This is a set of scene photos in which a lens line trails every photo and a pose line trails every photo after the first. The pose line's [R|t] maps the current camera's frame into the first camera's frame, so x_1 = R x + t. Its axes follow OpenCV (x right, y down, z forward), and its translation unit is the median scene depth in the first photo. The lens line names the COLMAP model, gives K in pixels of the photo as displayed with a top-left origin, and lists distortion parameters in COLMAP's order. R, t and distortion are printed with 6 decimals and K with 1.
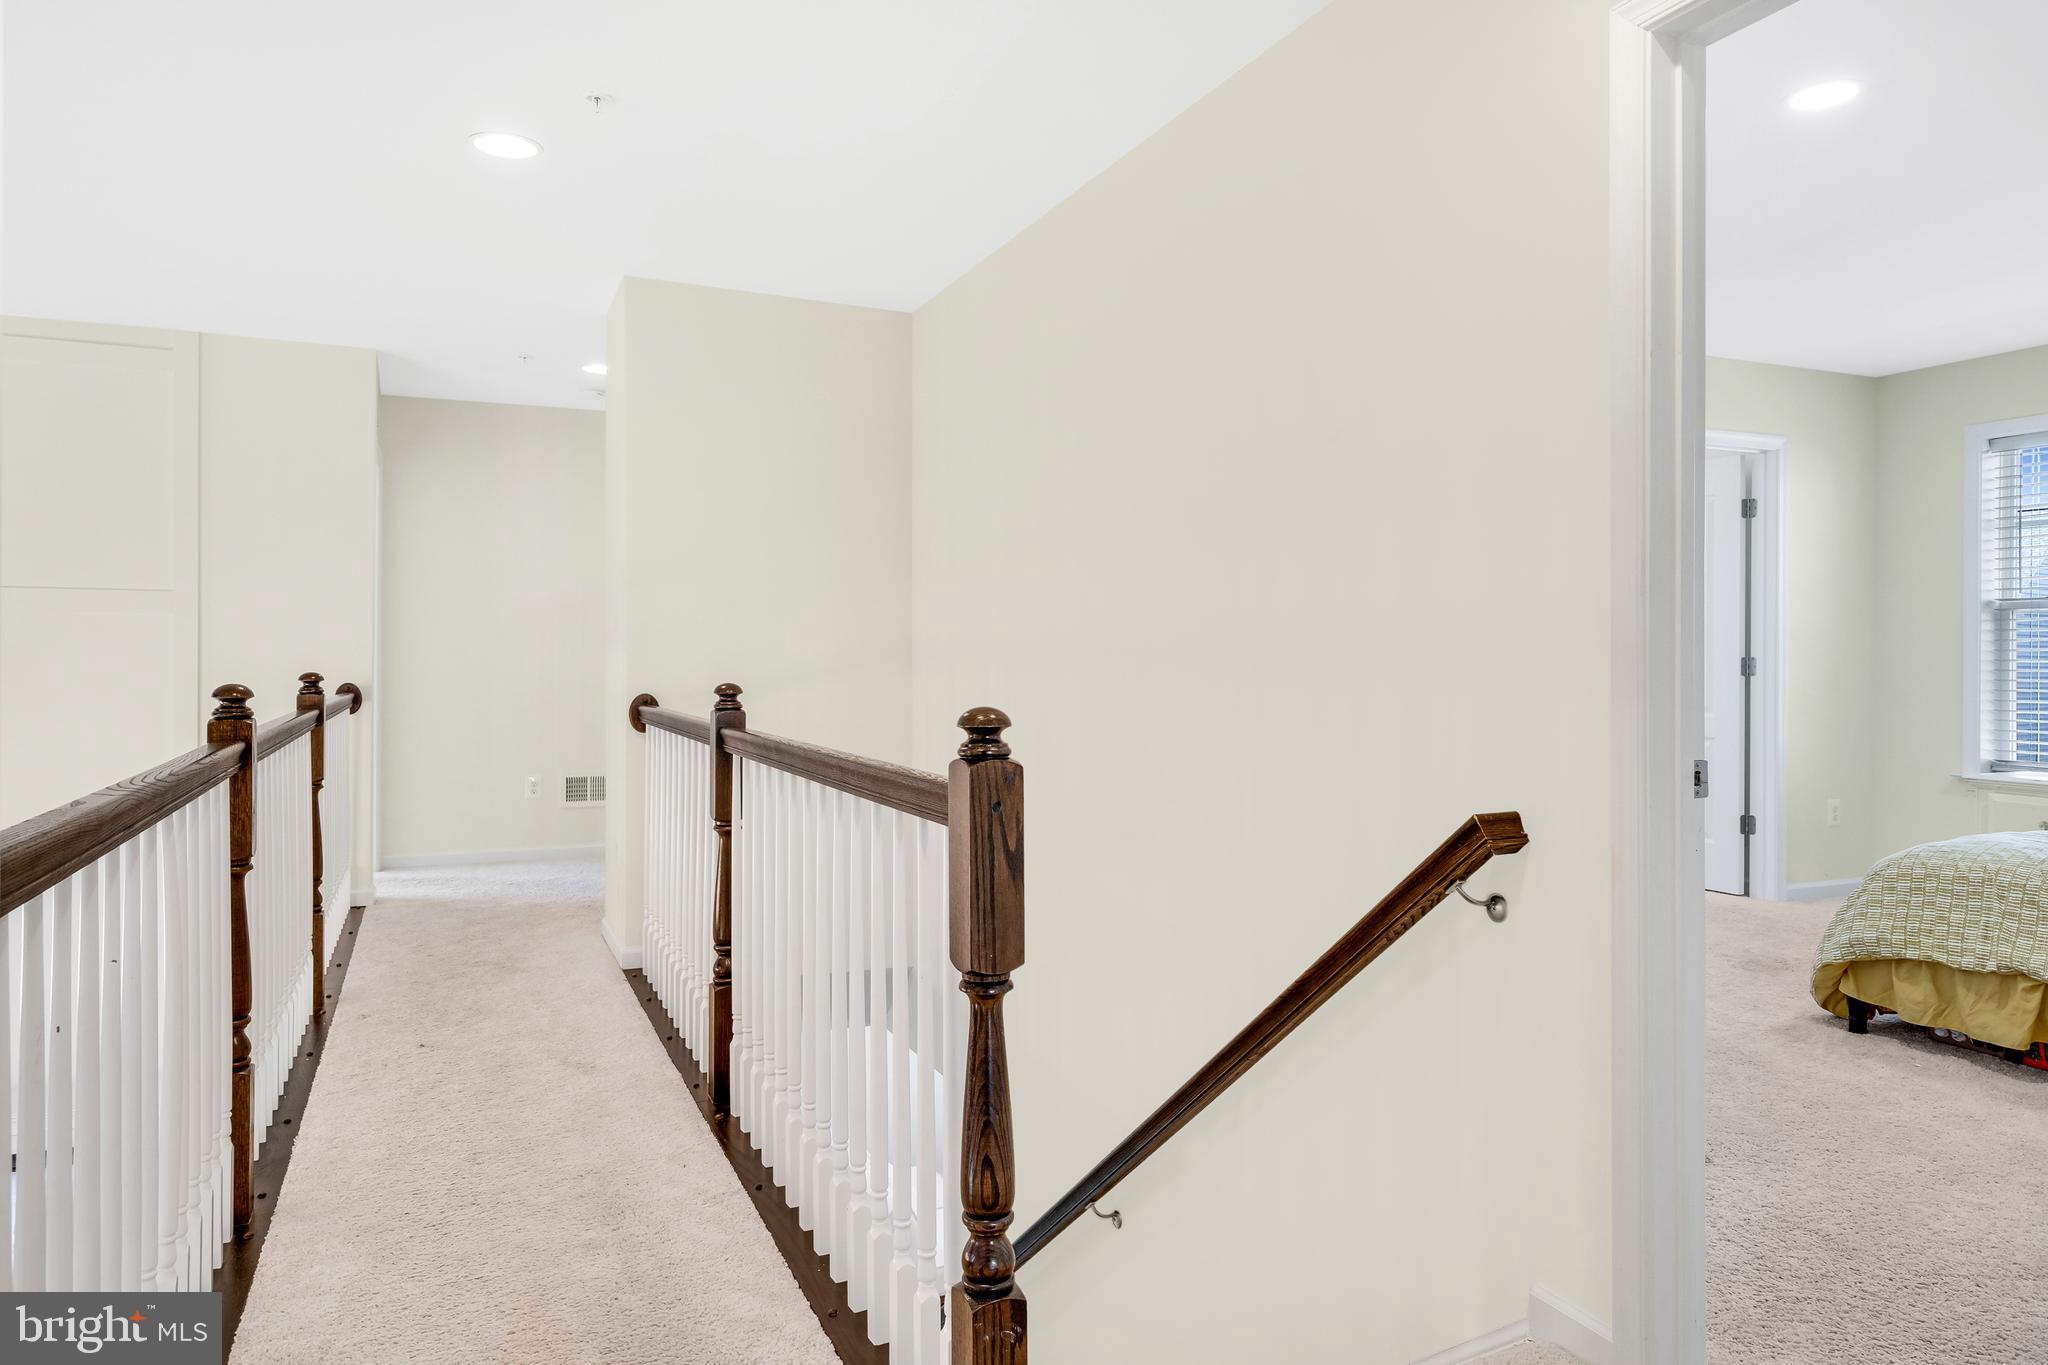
lens RADIAL K [[1507.8, 0, 910.6], [0, 1507.8, 655.3], [0, 0, 1]] dist [0.007665, 0.007338]
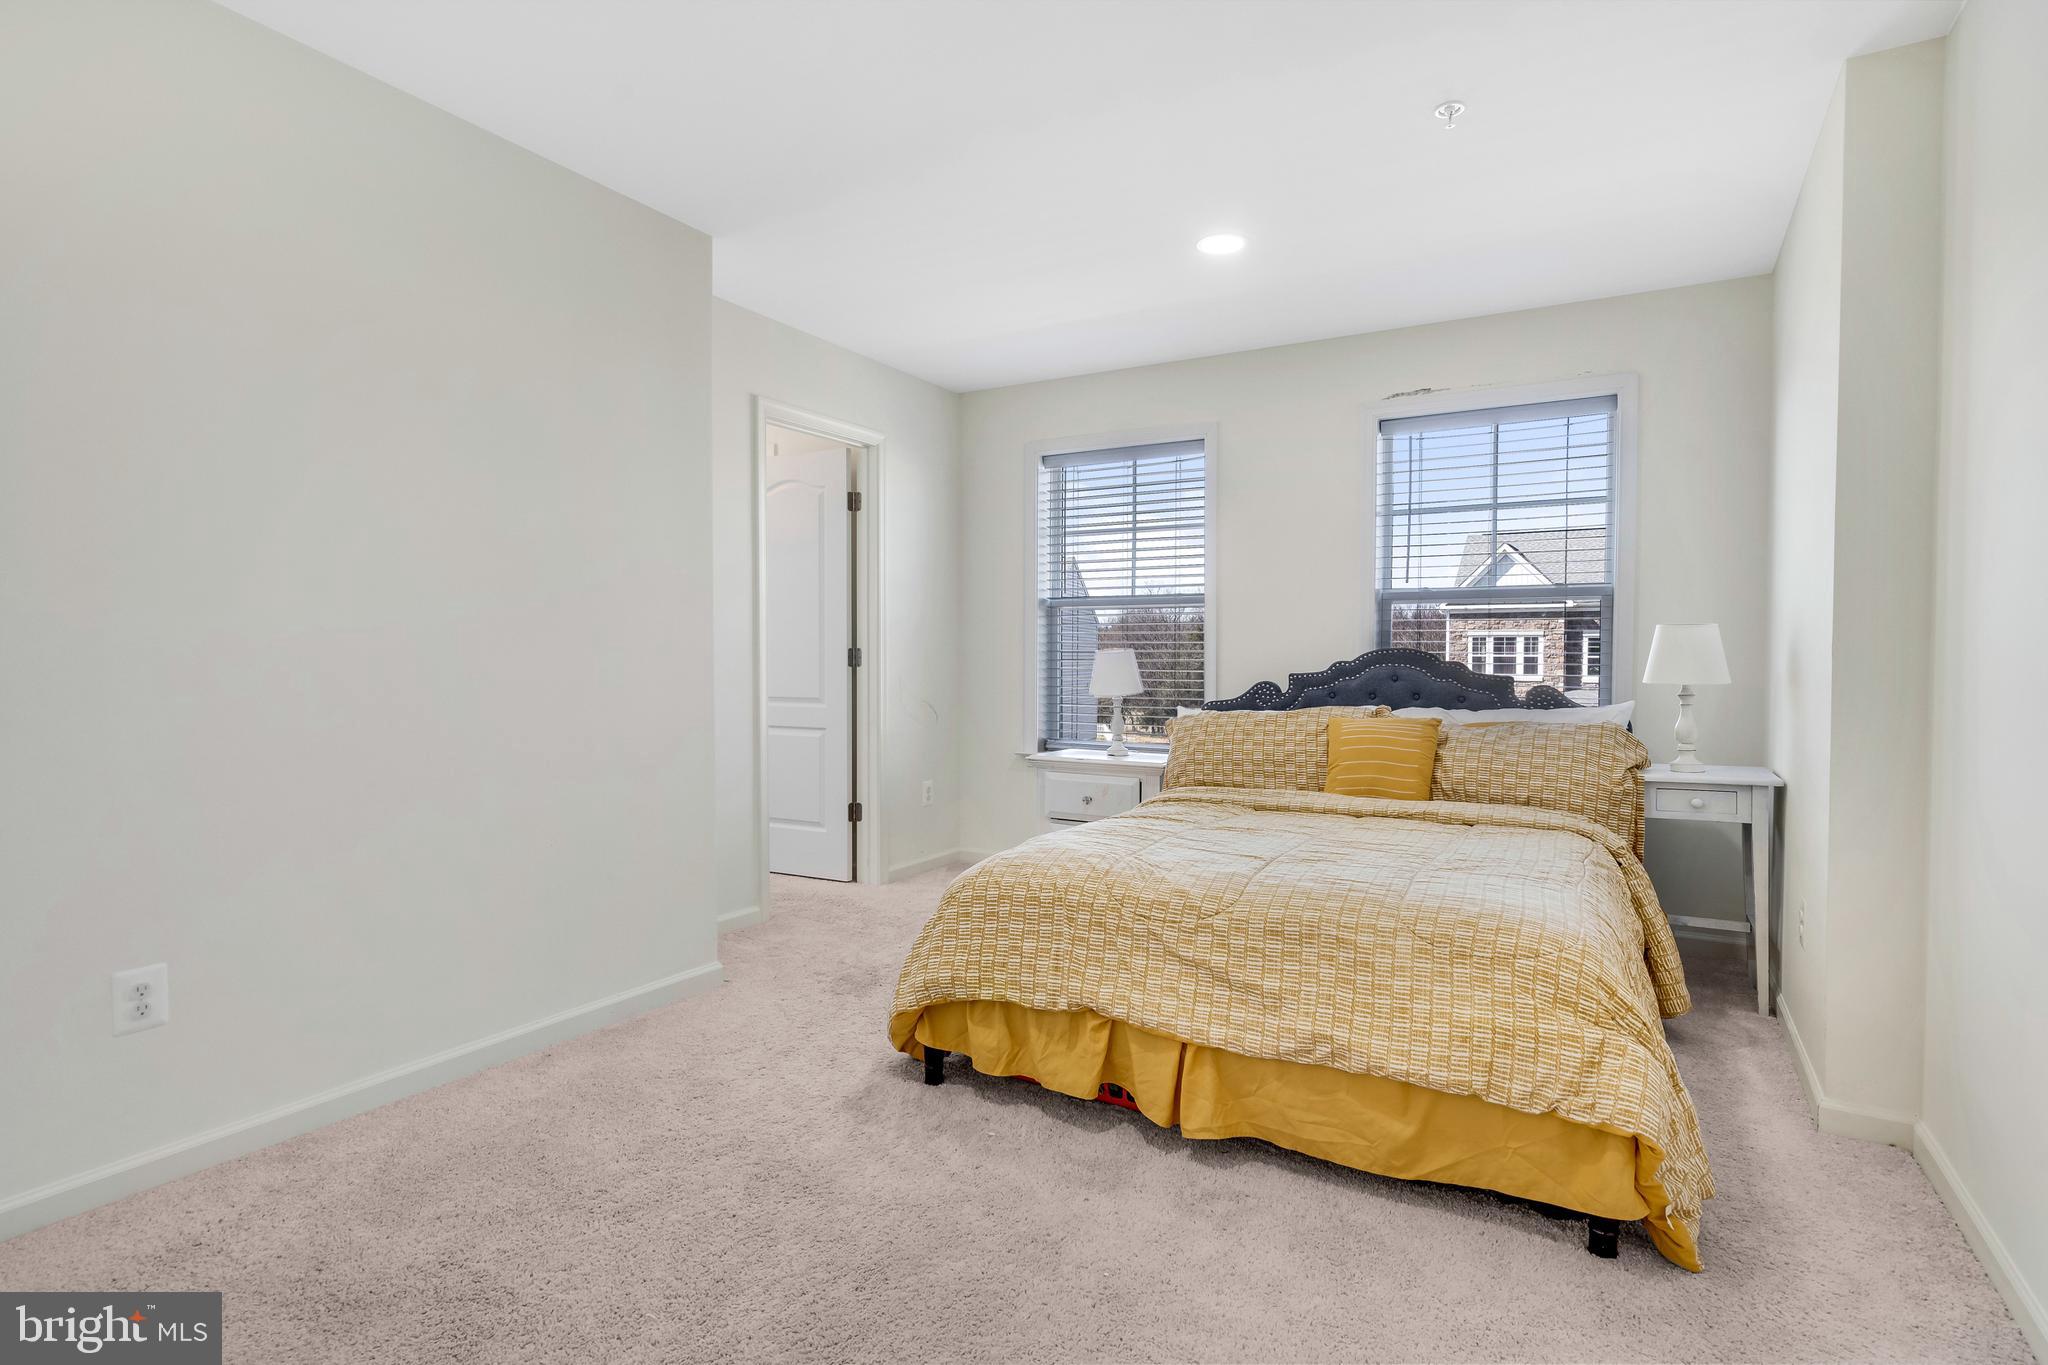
lens RADIAL K [[948.0, 0, 1029.2], [0, 948.0, 667.9], [0, 0, 1]] dist [-0.002106, 0.000155]
pose [[0.810731, -0.010496, 0.585324, 0.360799], [0.001862, 0.999880, 0.015351, 0.006491], [-0.585415, -0.011356, 0.810654, 0.541517]]
